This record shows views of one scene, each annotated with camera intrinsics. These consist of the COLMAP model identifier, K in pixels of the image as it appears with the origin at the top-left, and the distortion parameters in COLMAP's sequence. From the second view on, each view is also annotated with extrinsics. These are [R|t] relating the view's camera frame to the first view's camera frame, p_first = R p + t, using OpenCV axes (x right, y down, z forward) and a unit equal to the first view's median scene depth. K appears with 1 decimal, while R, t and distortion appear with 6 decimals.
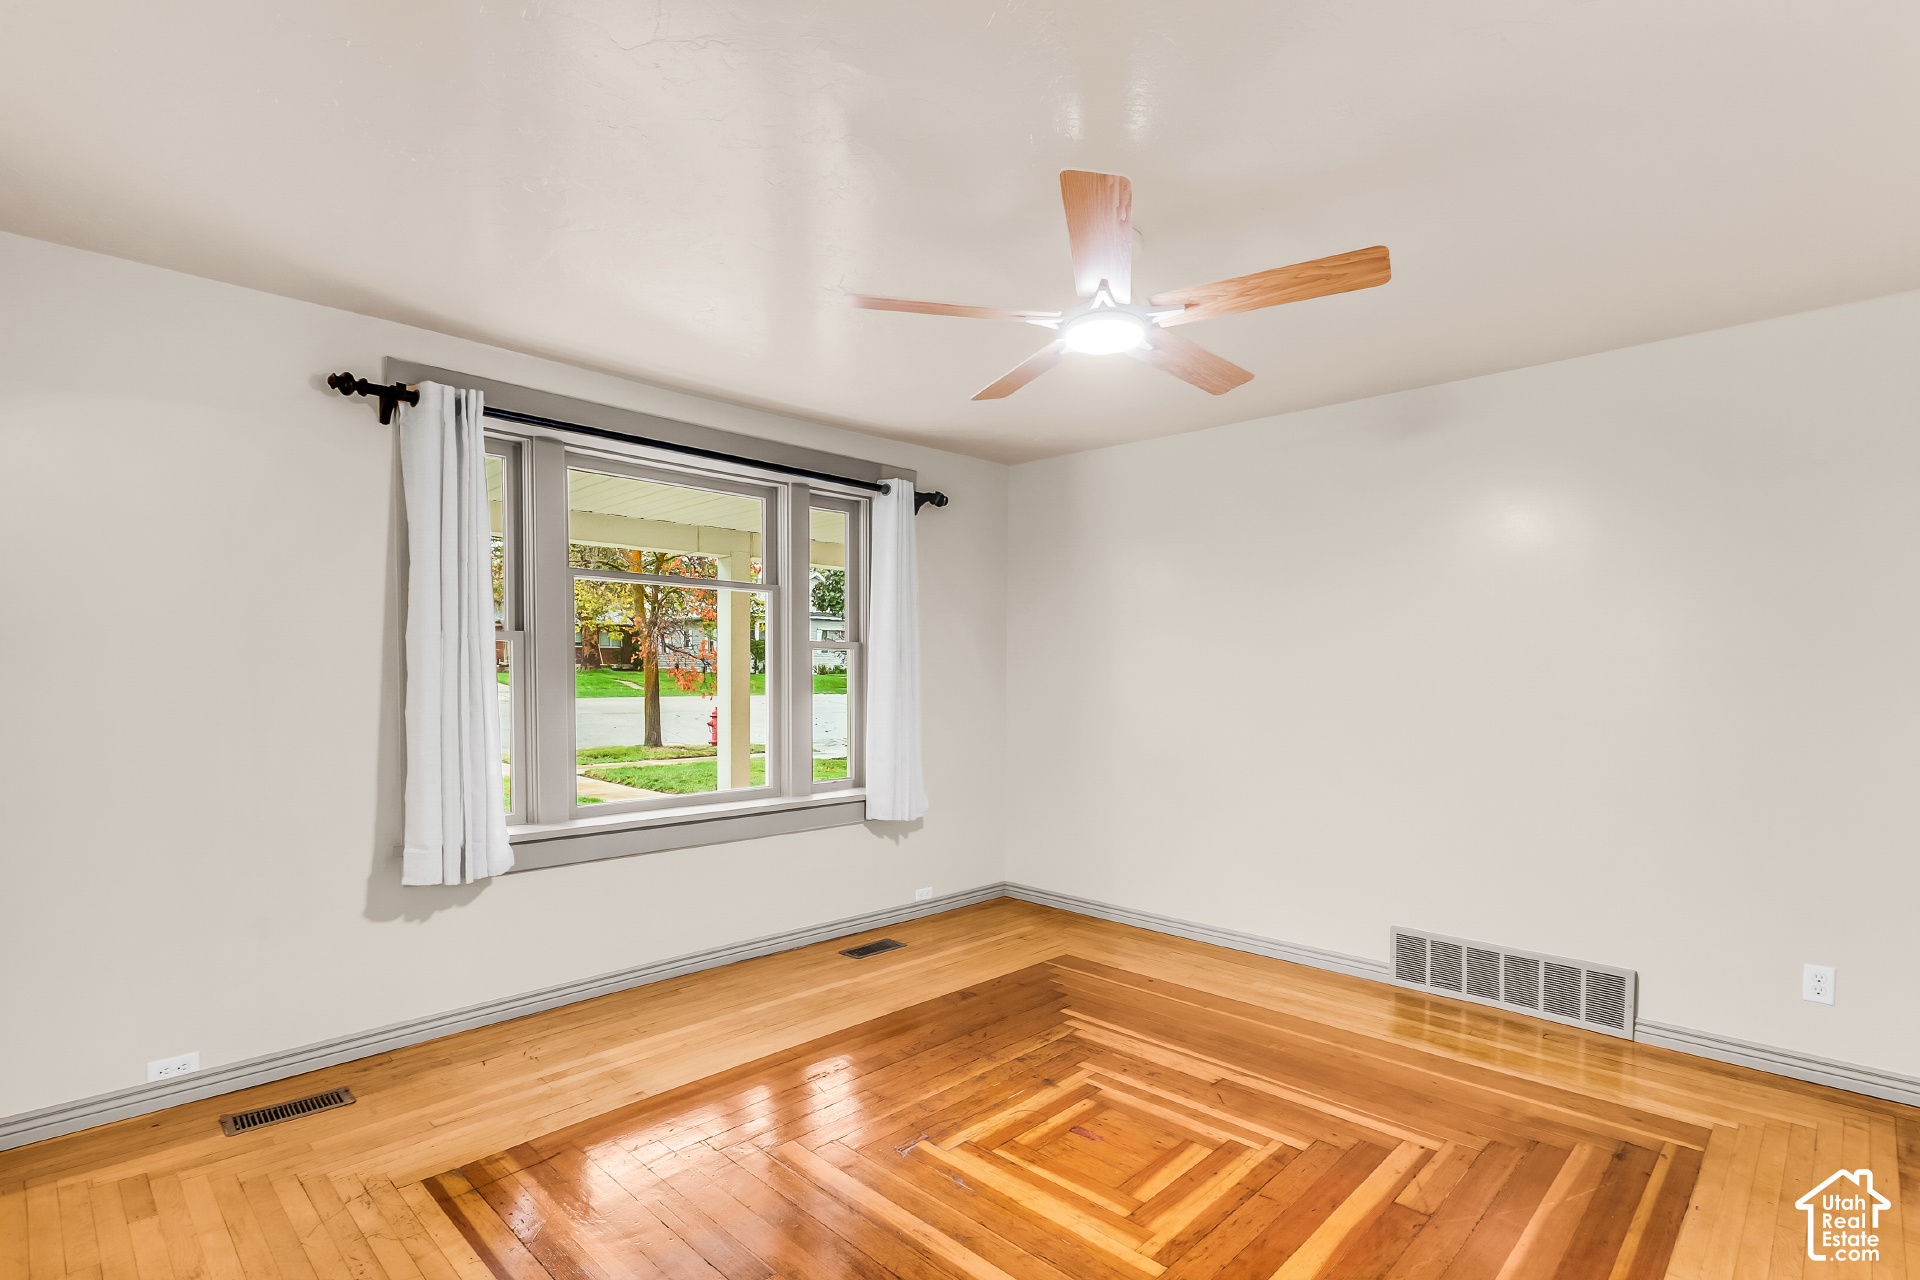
lens RADIAL K [[921.0, 0, 958.9], [0, 921.0, 679.6], [0, 0, 1]] dist [-0.003207, -0.000717]
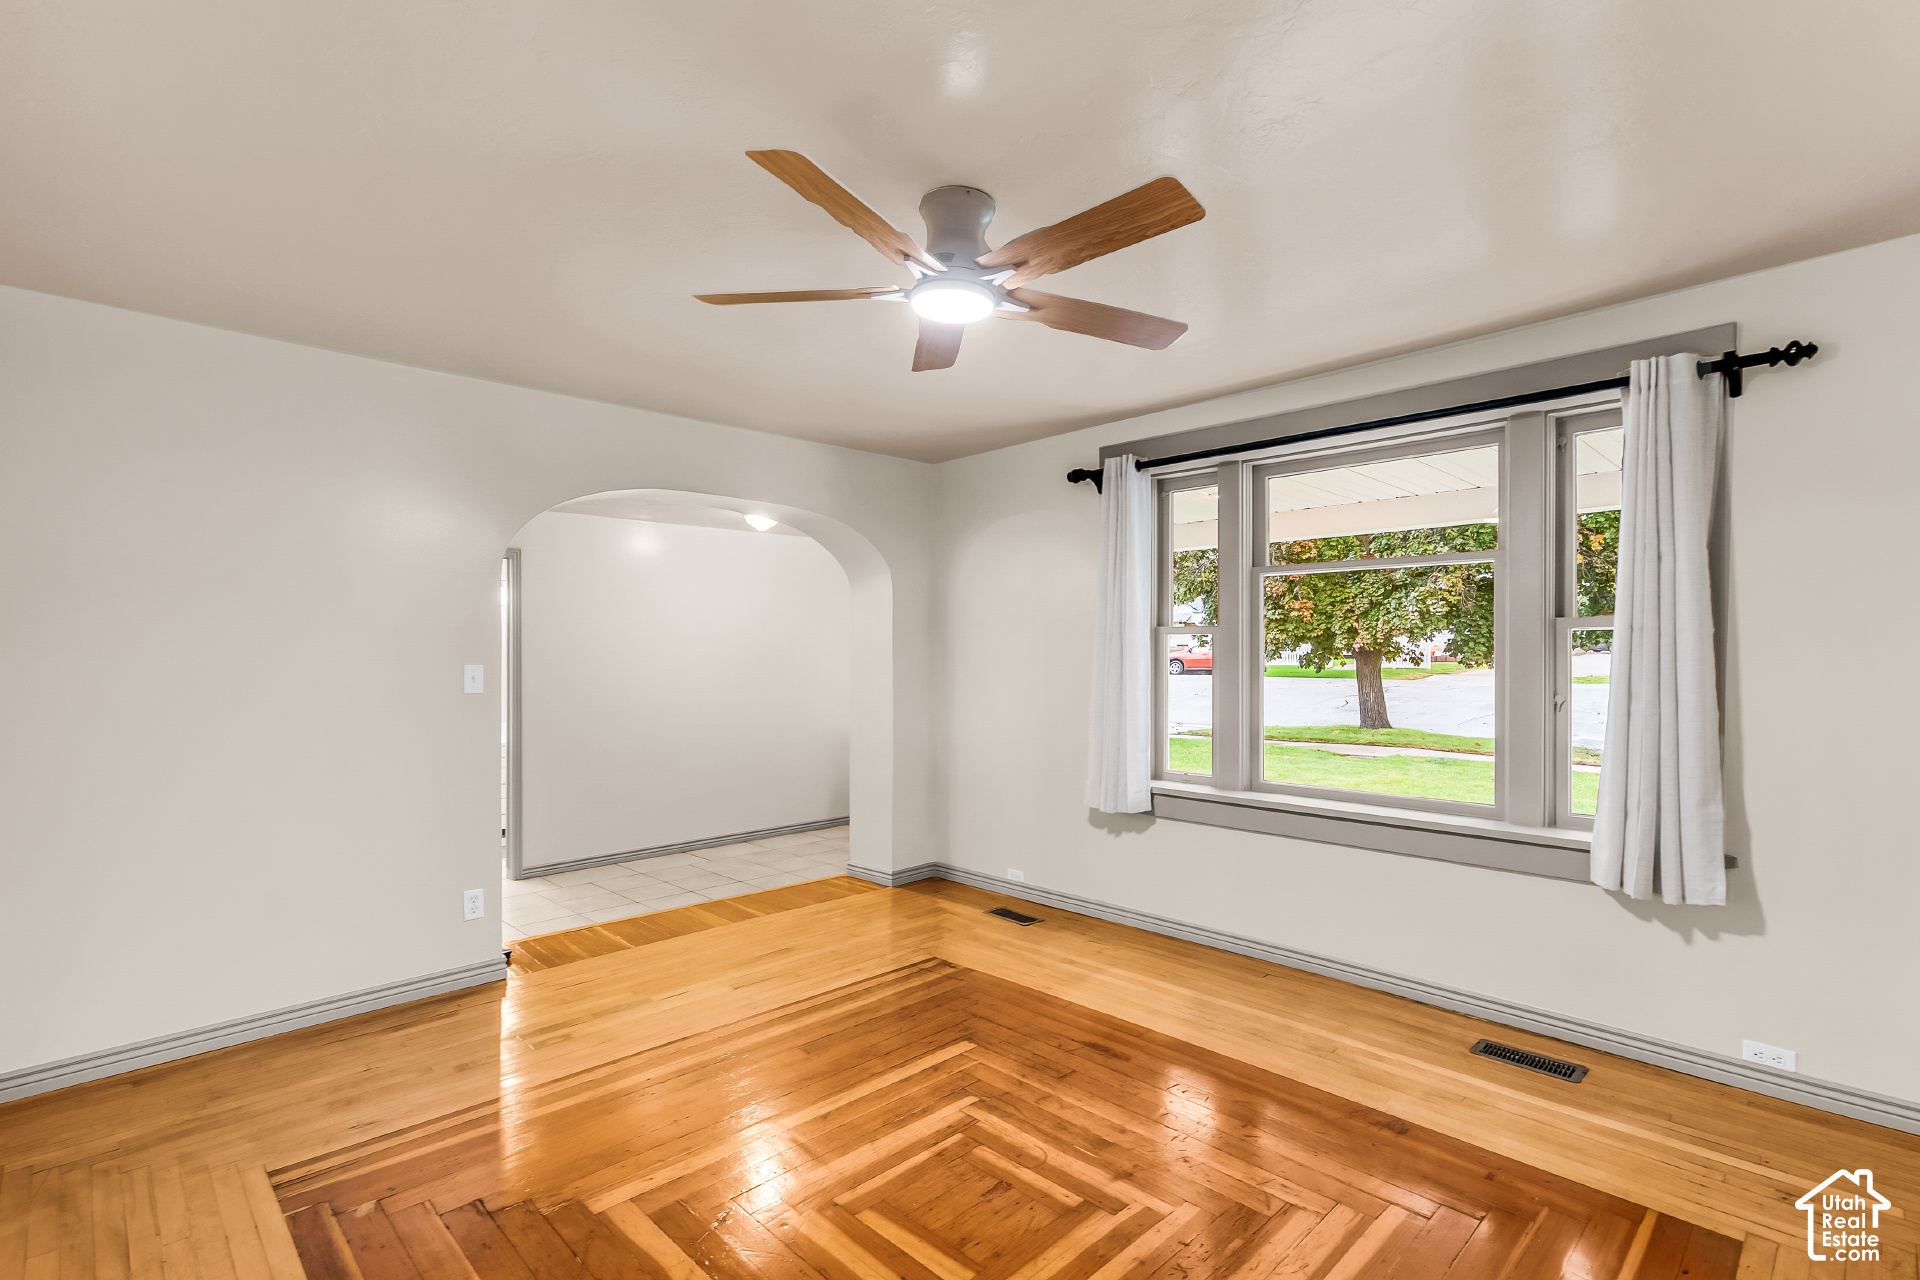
lens RADIAL K [[884.5, 0, 952.9], [0, 884.5, 619.6], [0, 0, 1]] dist [-0.001800, -0.000094]
pose [[-0.019945, -0.042658, -0.998891, 0.817933], [-0.008083, 0.999064, -0.042504, -0.010800], [0.999768, 0.007227, -0.020271, 0.794789]]
